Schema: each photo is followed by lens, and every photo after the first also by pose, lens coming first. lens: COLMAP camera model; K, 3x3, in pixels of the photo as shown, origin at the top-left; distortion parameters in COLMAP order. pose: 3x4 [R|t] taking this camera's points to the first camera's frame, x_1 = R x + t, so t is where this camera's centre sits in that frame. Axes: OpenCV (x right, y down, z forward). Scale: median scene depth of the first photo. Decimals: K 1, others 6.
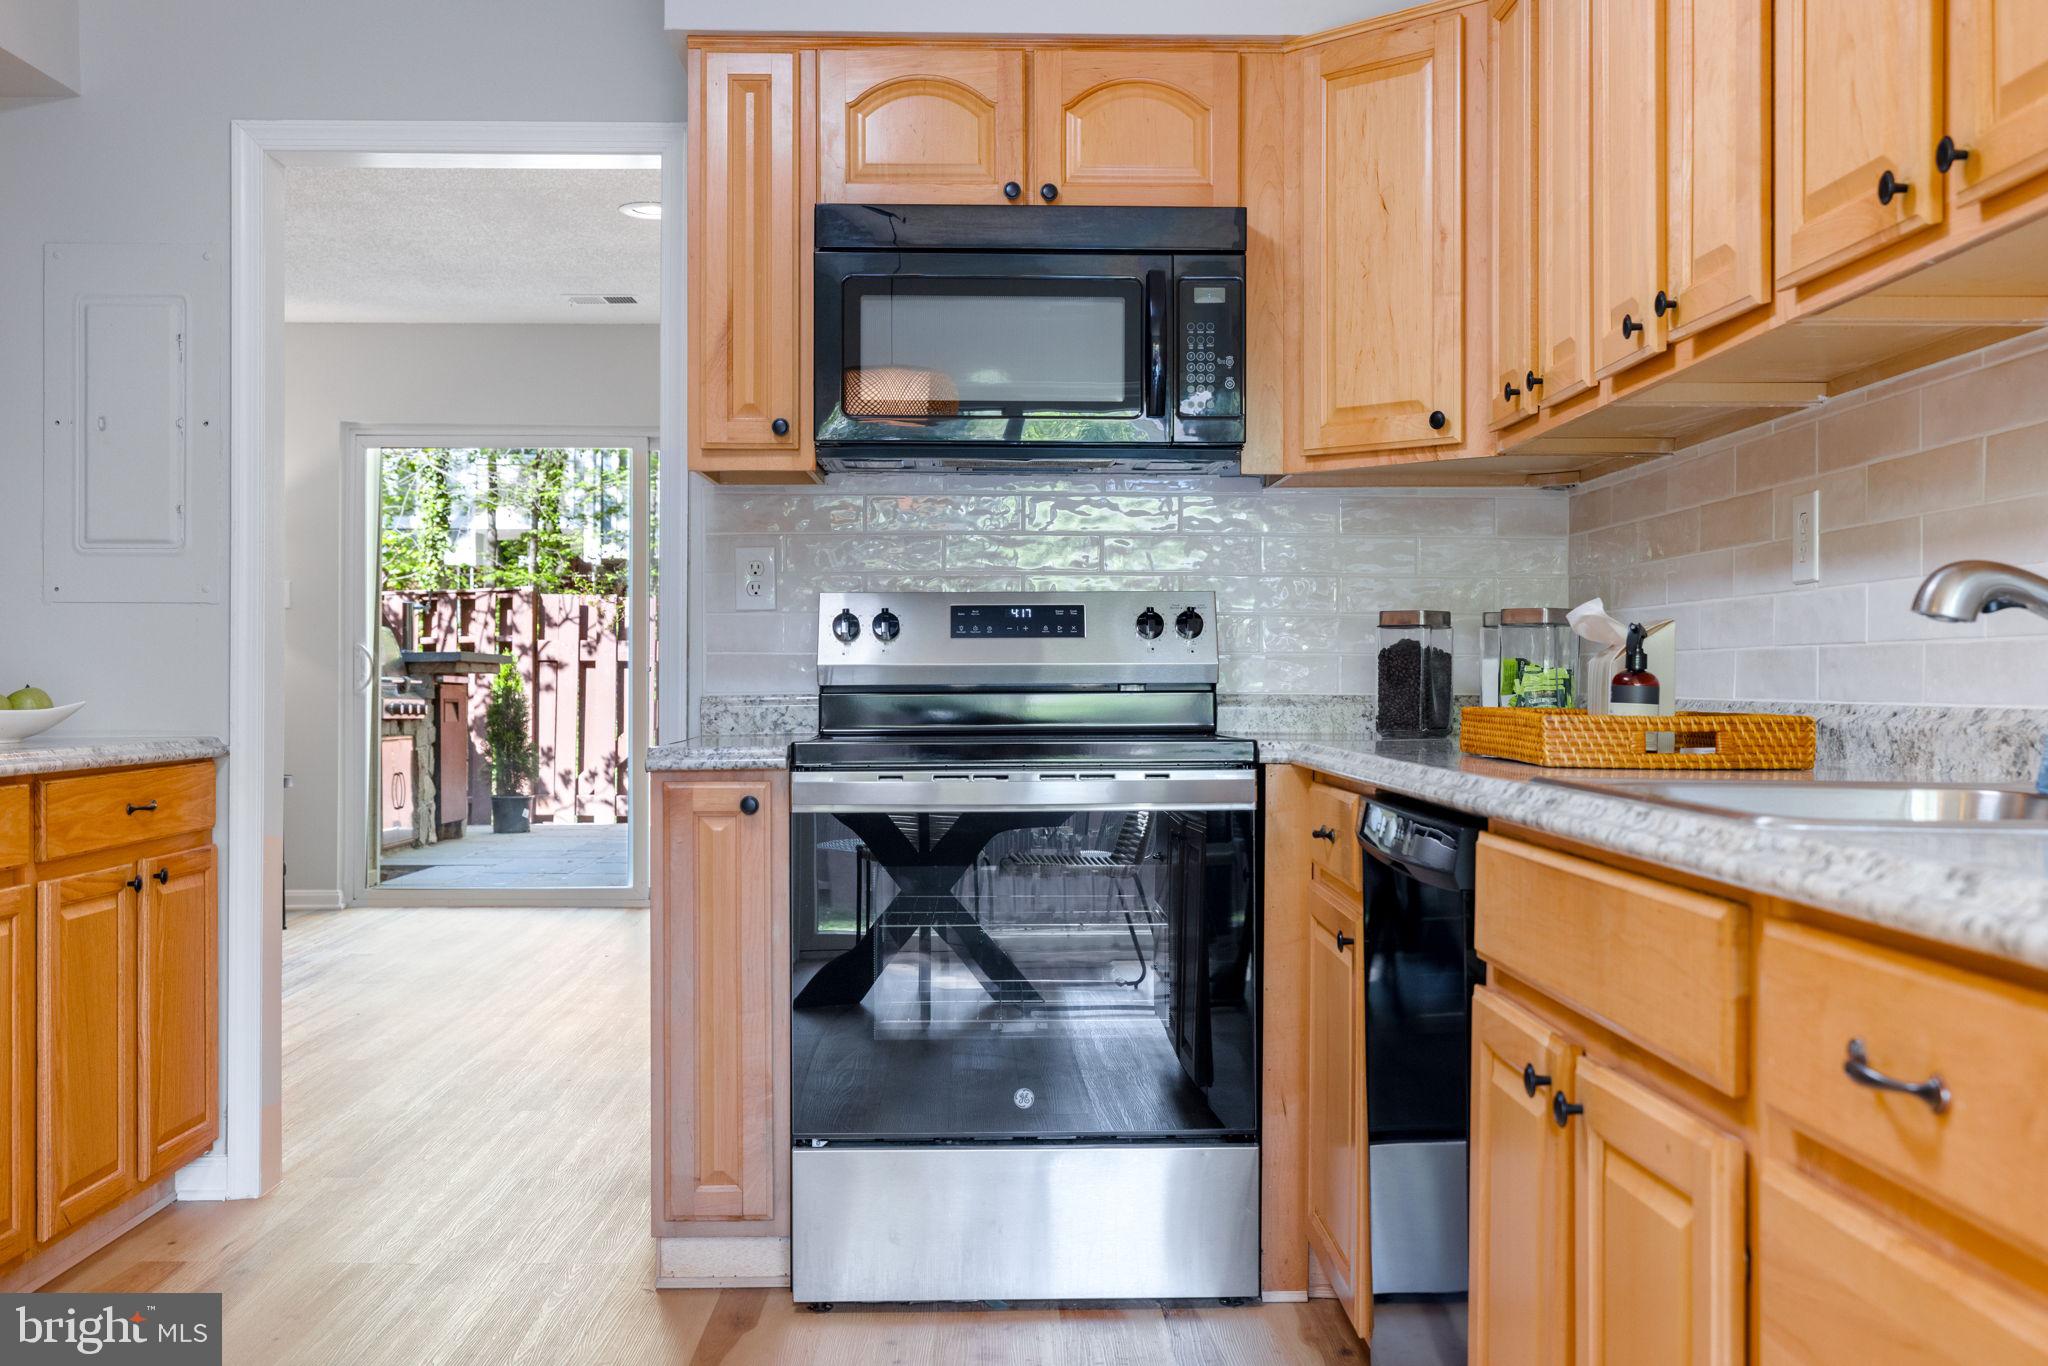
lens RADIAL K [[2017.4, 0, 1069.5], [0, 2017.4, 668.0], [0, 0, 1]] dist [0.003051, 0.000000]
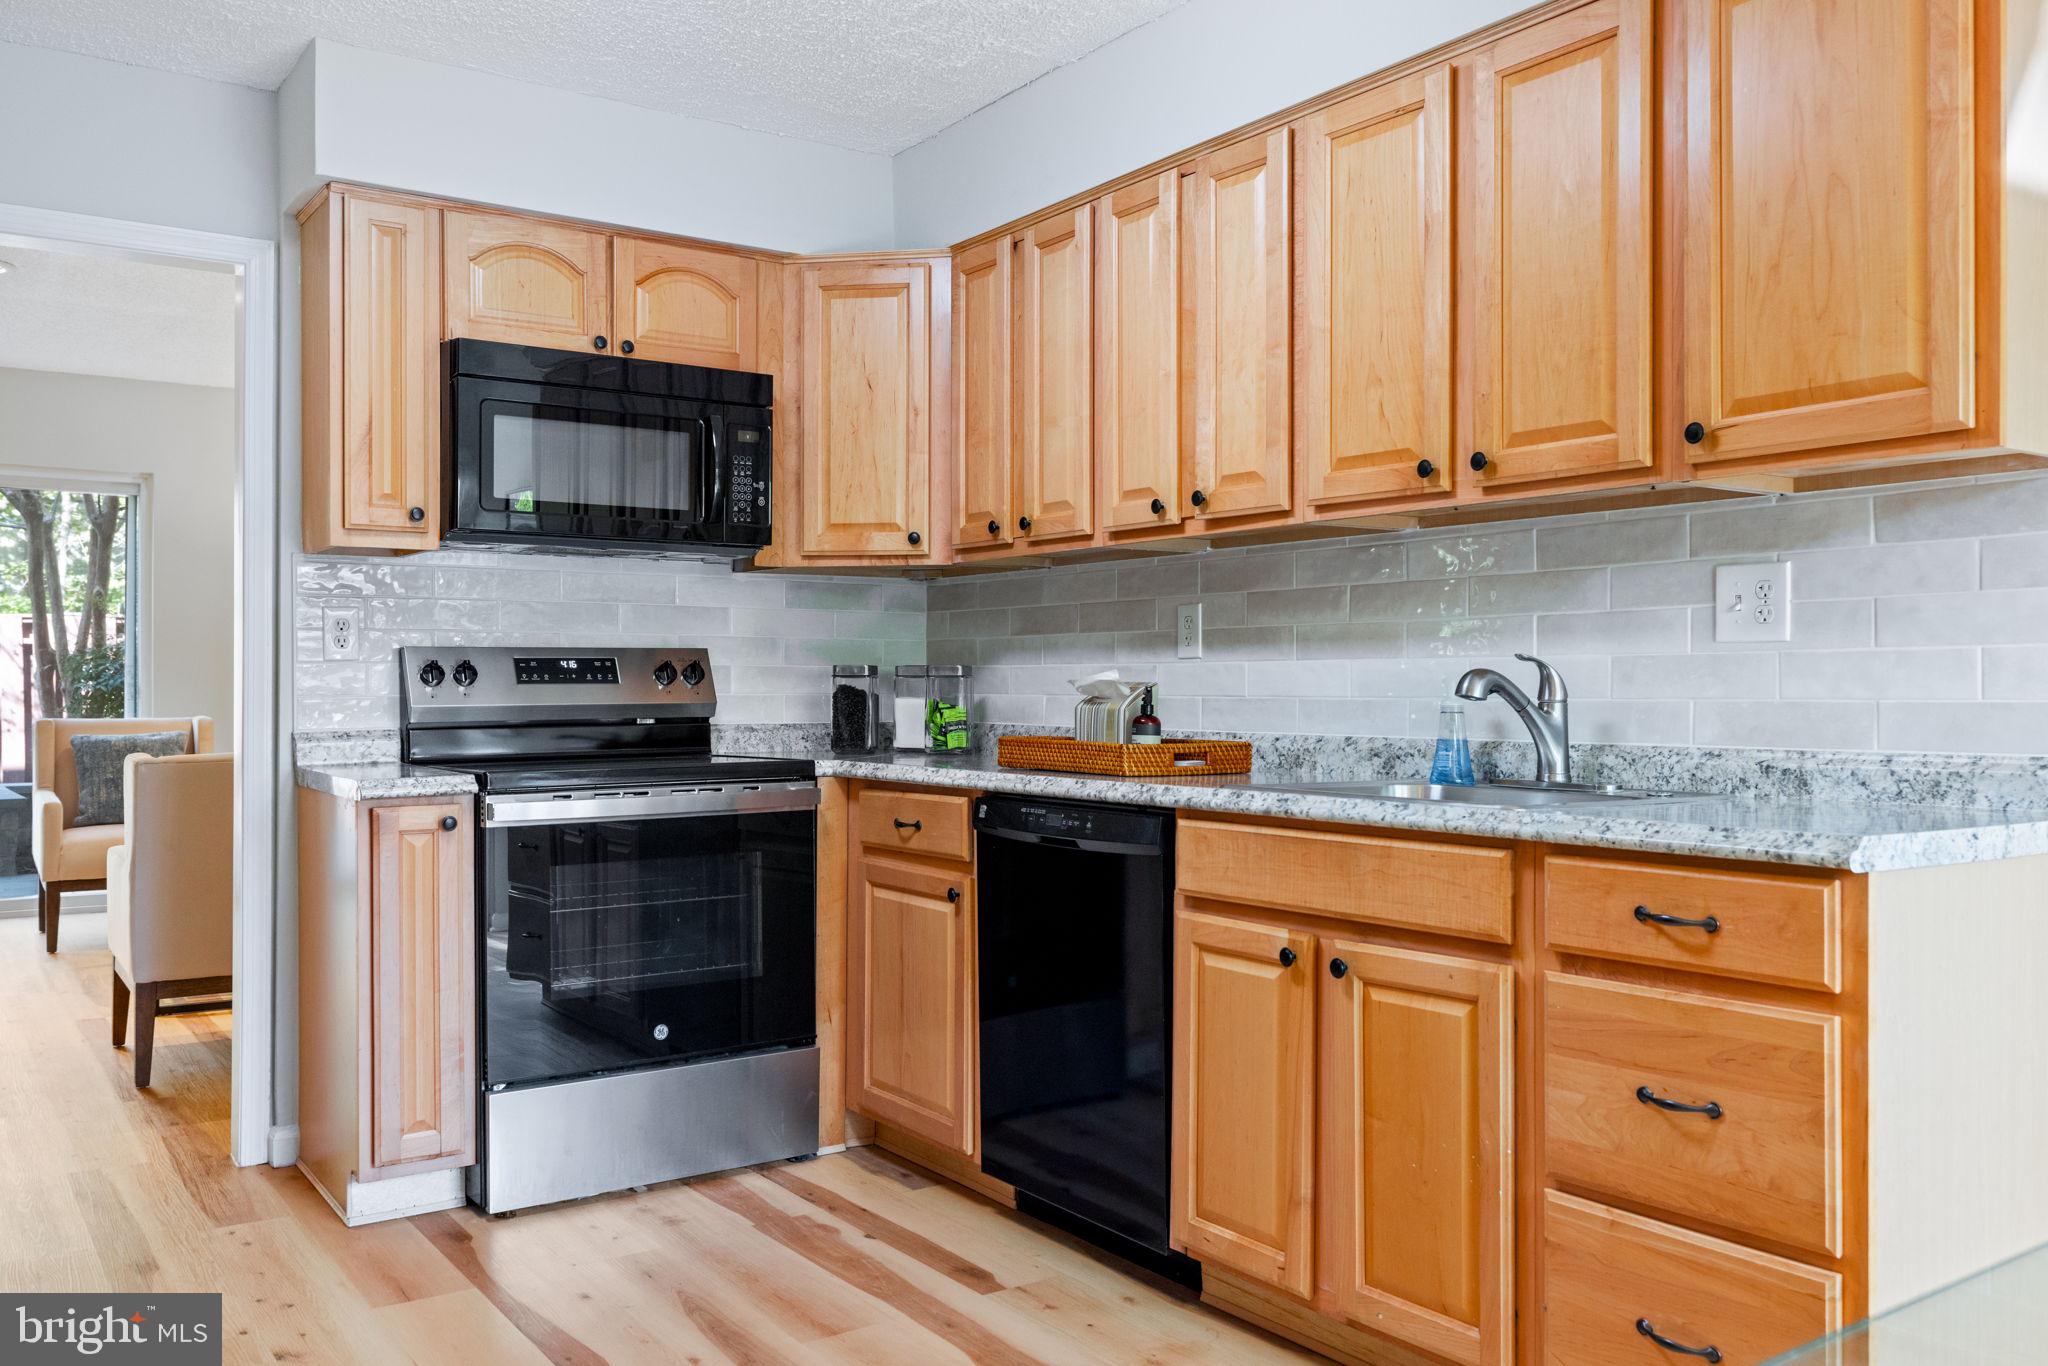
lens RADIAL K [[1646.9, 0, 1033.4], [0, 1646.9, 691.1], [0, 0, 1]] dist [0.009873, 0.005476]
pose [[0.833073, -0.004148, 0.553148, -0.421476], [-0.001672, 0.999948, 0.010017, -0.024758], [-0.553161, -0.009269, 0.833023, -0.048135]]
